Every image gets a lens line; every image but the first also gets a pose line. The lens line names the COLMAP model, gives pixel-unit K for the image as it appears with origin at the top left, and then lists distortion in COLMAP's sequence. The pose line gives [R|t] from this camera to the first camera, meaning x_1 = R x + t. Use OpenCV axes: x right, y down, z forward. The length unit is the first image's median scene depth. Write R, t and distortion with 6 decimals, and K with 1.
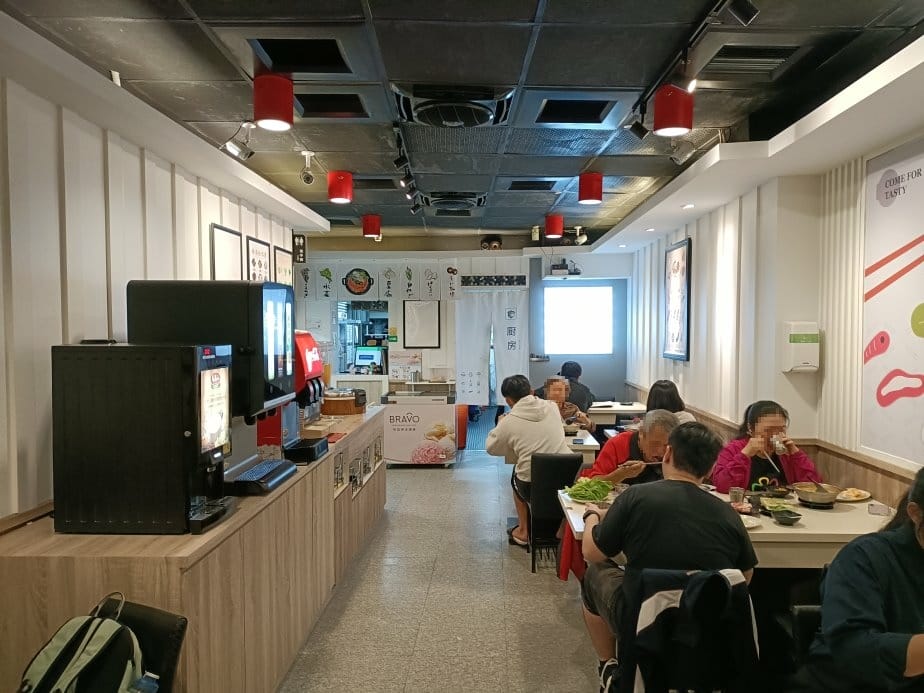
lens RADIAL K [[690.9, 0, 465.5], [0, 690.9, 348.7], [0, 0, 1]] dist [0.003809, -0.012894]
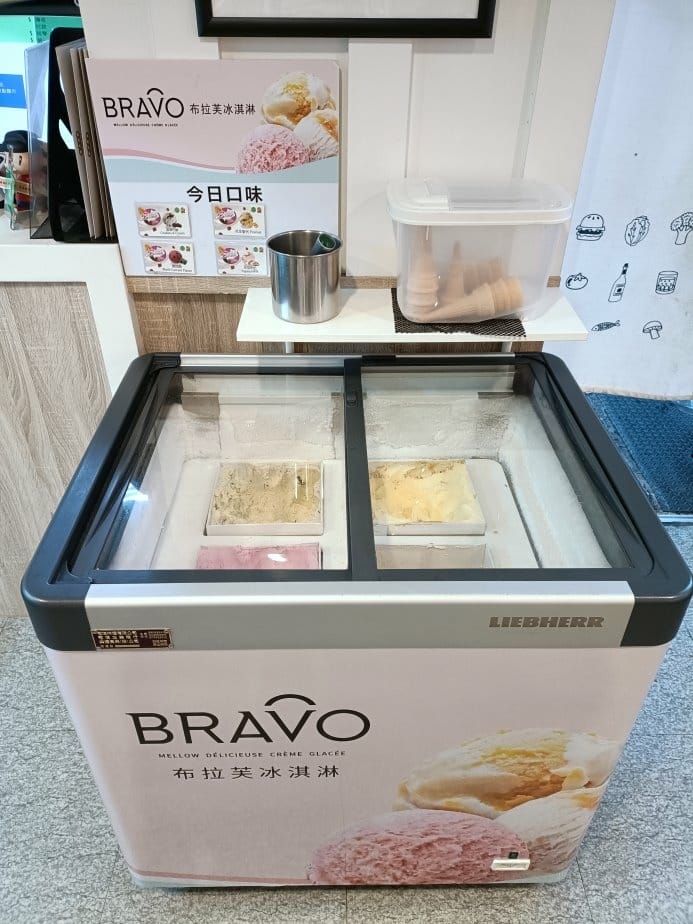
lens RADIAL K [[690.9, 0, 344.2], [0, 690.9, 469.2], [0, 0, 1]] dist [0.003809, -0.012894]
pose [[0.999038, -0.019018, 0.039523, -0.069663], [-0.006885, 0.821938, 0.569535, -0.007434], [-0.043317, -0.569259, 0.821016, 0.850076]]
